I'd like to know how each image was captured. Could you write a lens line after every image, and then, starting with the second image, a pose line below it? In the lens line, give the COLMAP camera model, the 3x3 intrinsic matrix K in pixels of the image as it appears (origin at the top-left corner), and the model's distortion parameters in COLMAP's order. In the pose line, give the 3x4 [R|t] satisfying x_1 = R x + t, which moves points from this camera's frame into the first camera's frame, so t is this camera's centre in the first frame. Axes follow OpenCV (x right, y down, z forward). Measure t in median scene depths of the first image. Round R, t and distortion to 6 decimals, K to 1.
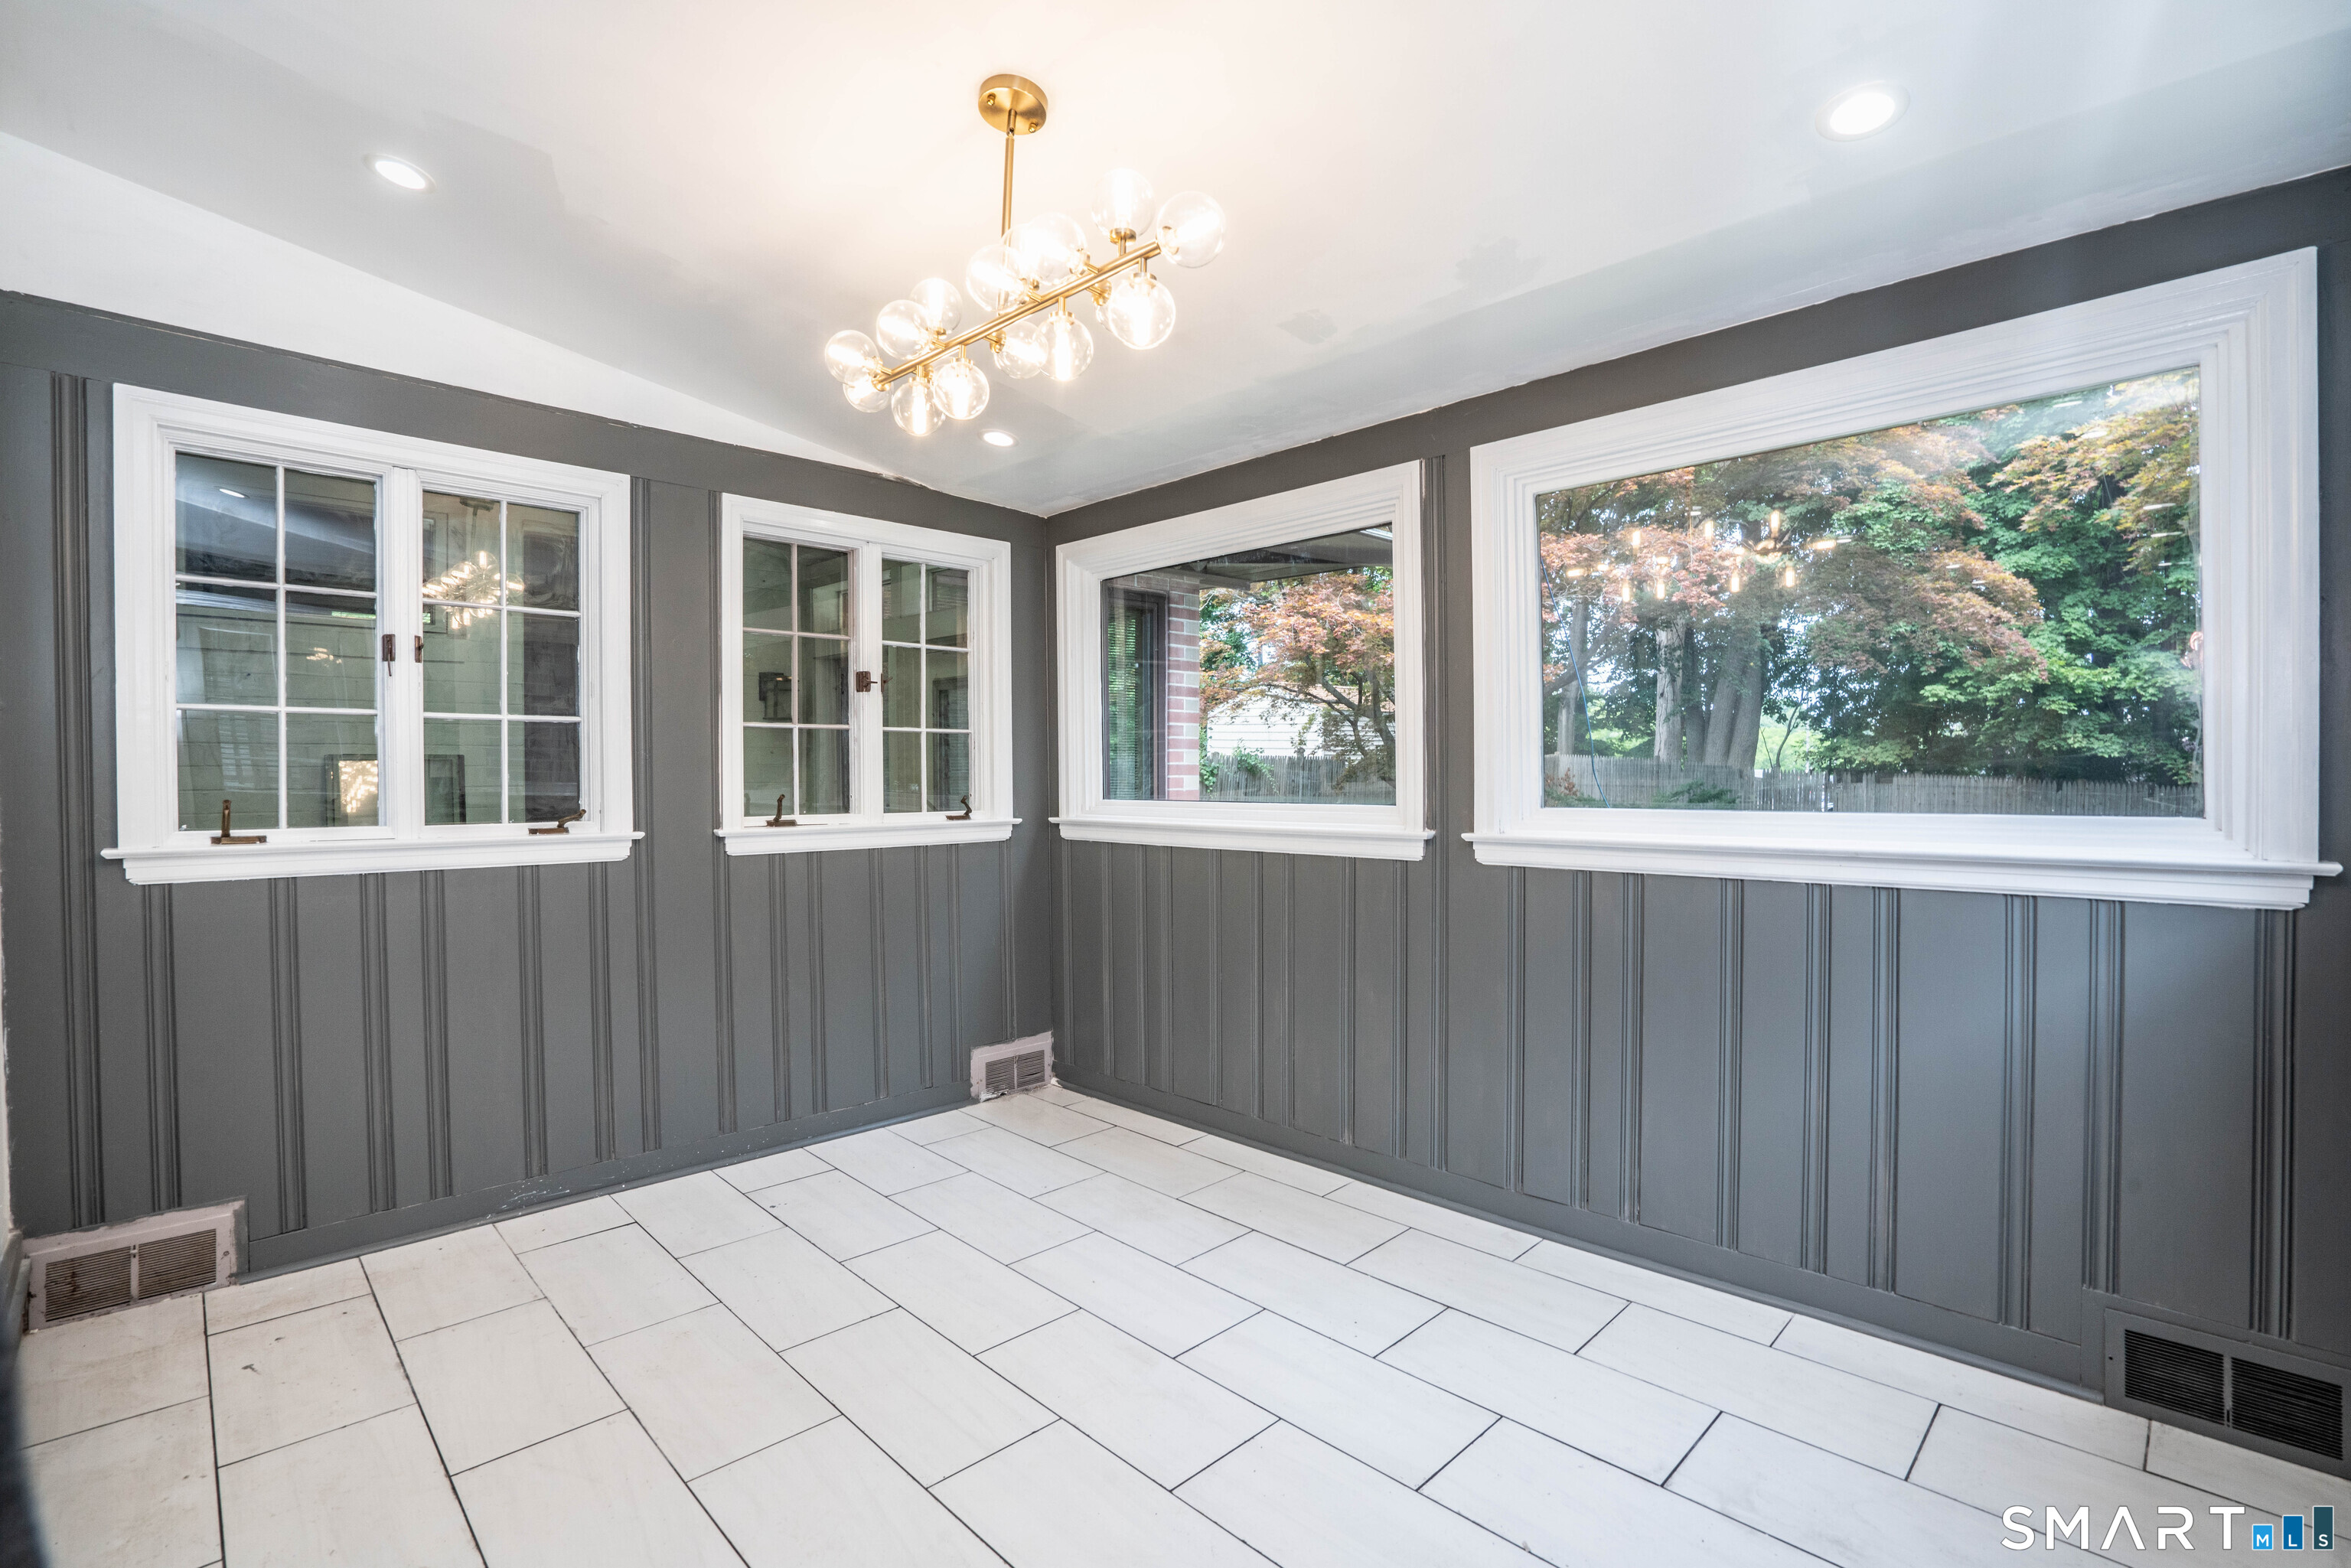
lens RADIAL K [[1075.7, 0, 1169.8], [0, 1075.7, 778.8], [0, 0, 1]] dist [-0.060186, 0.023858]
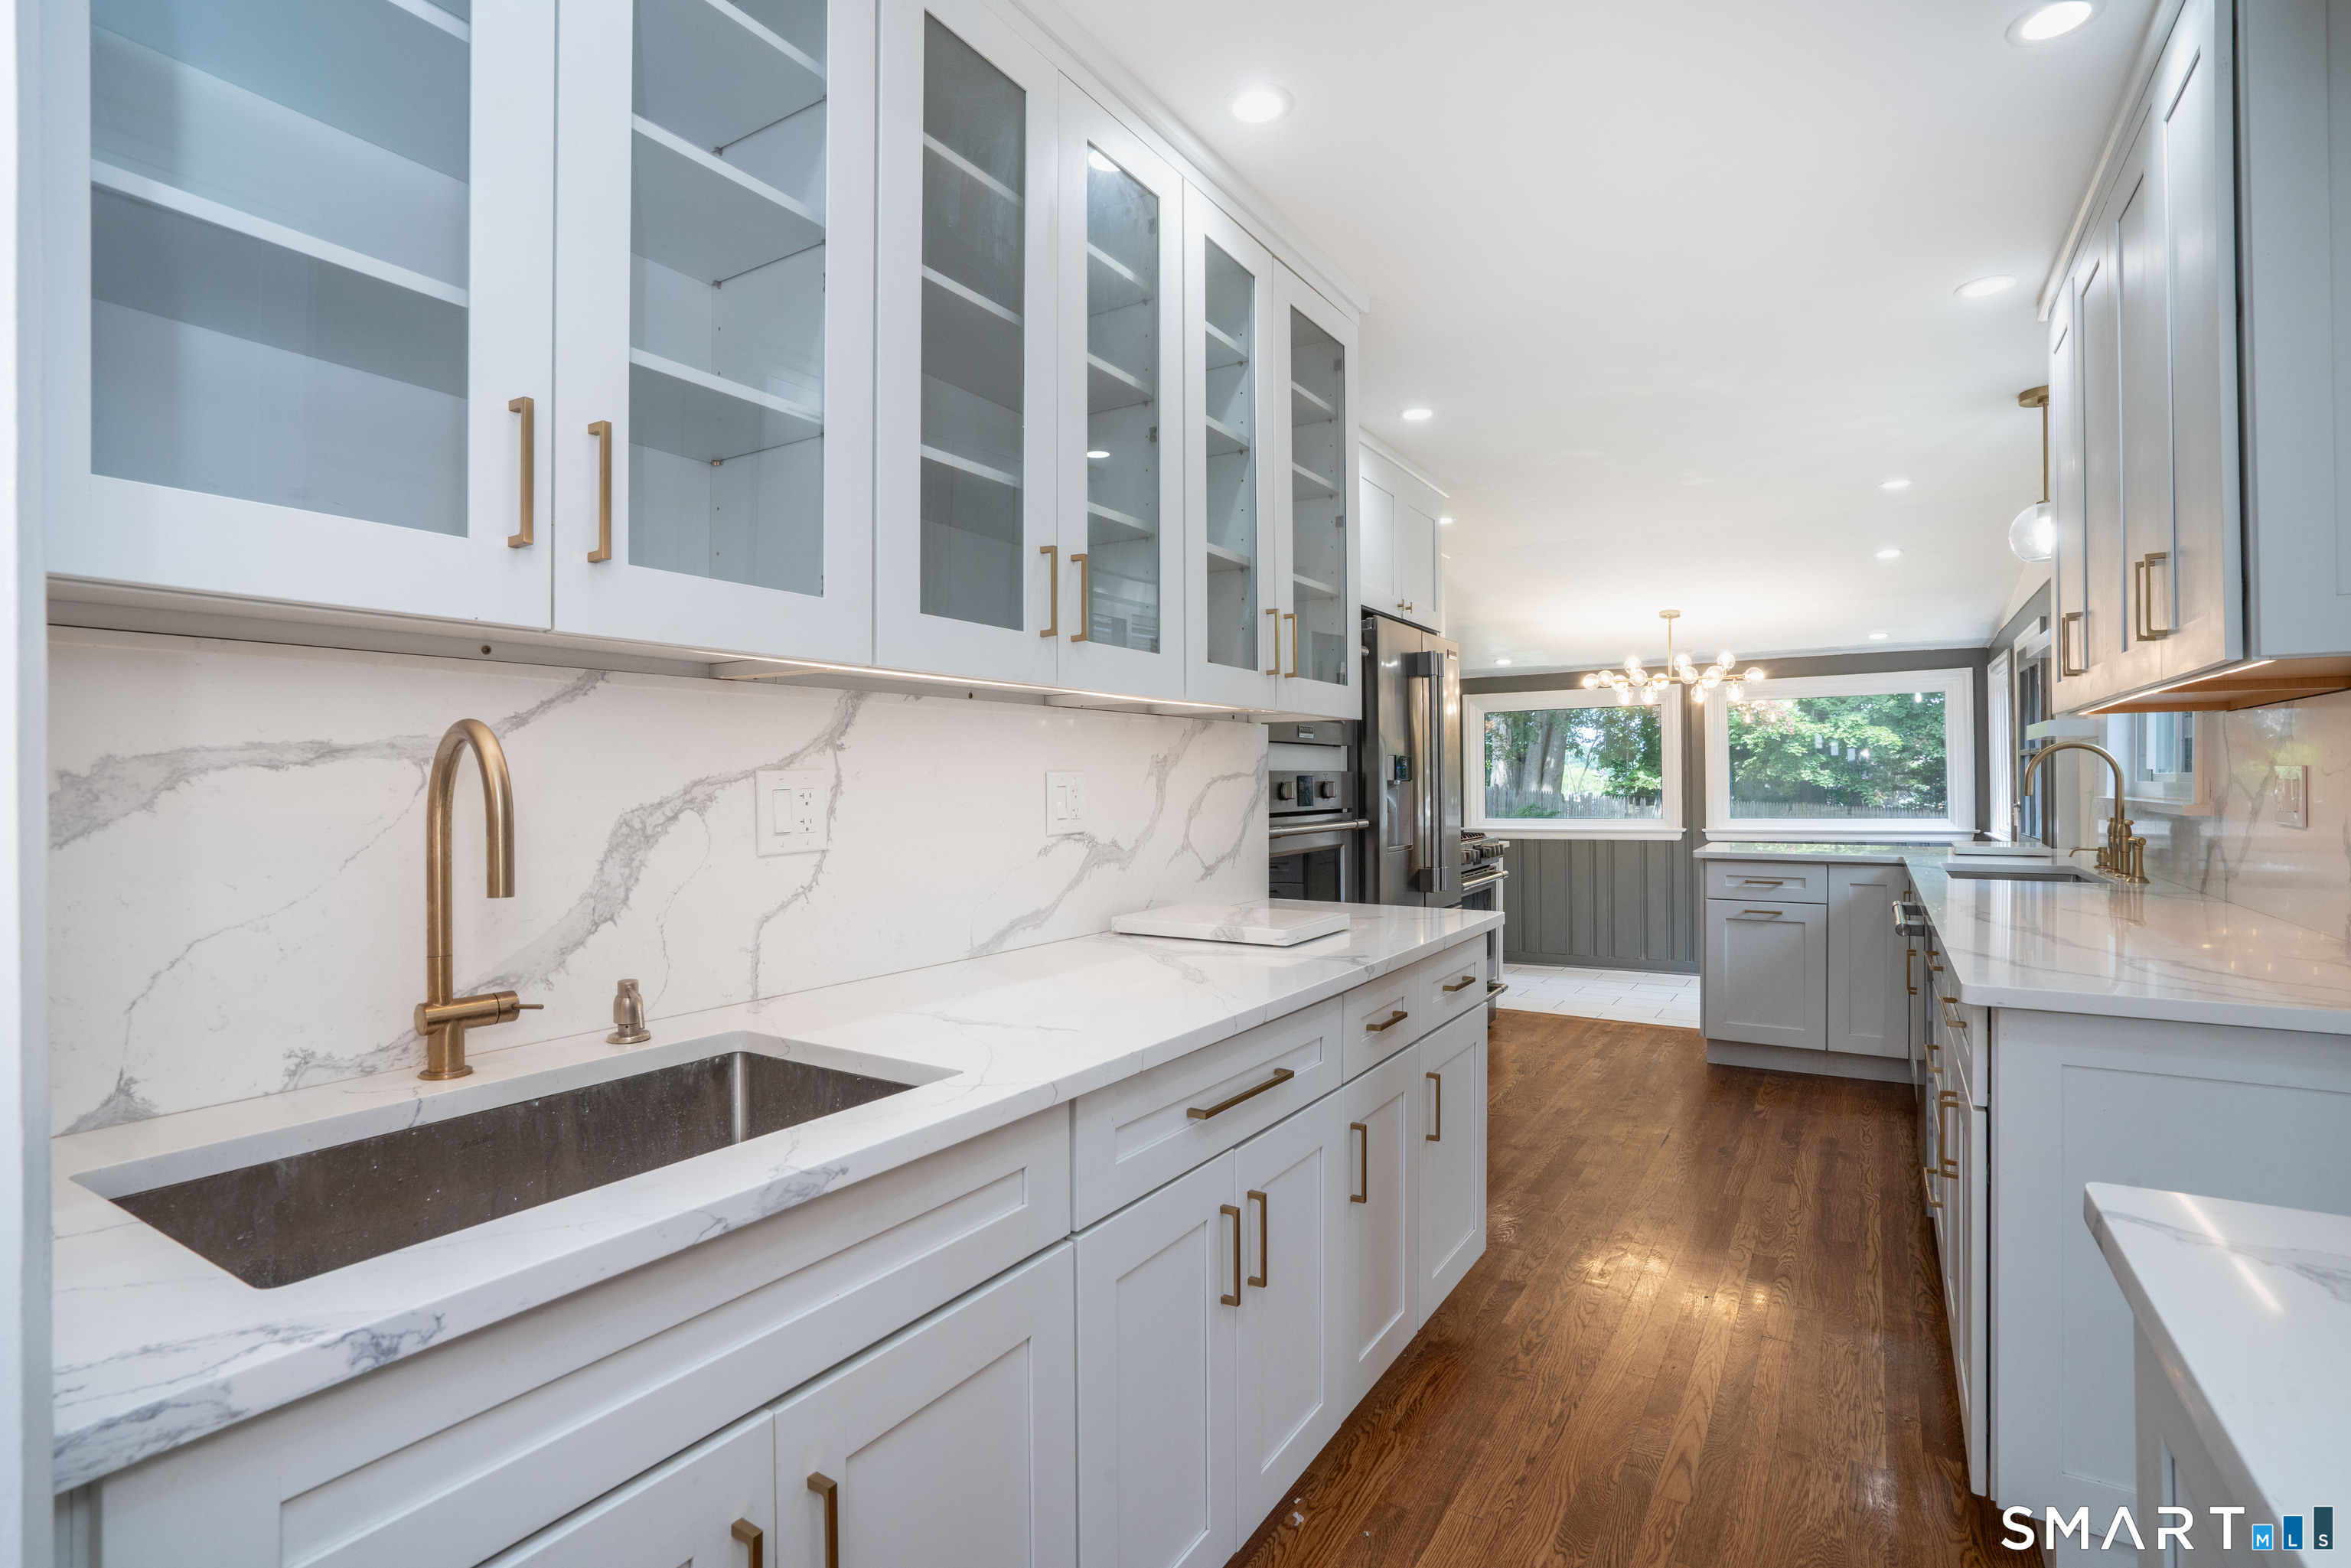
lens RADIAL K [[1124.0, 0, 1170.1], [0, 1124.0, 778.9], [0, 0, 1]] dist [-0.057683, 0.026061]
pose [[0.974123, 0.001104, 0.226014, -1.257398], [0.003715, 0.999775, -0.020892, -0.015648], [-0.225986, 0.021191, 0.973900, -1.060422]]
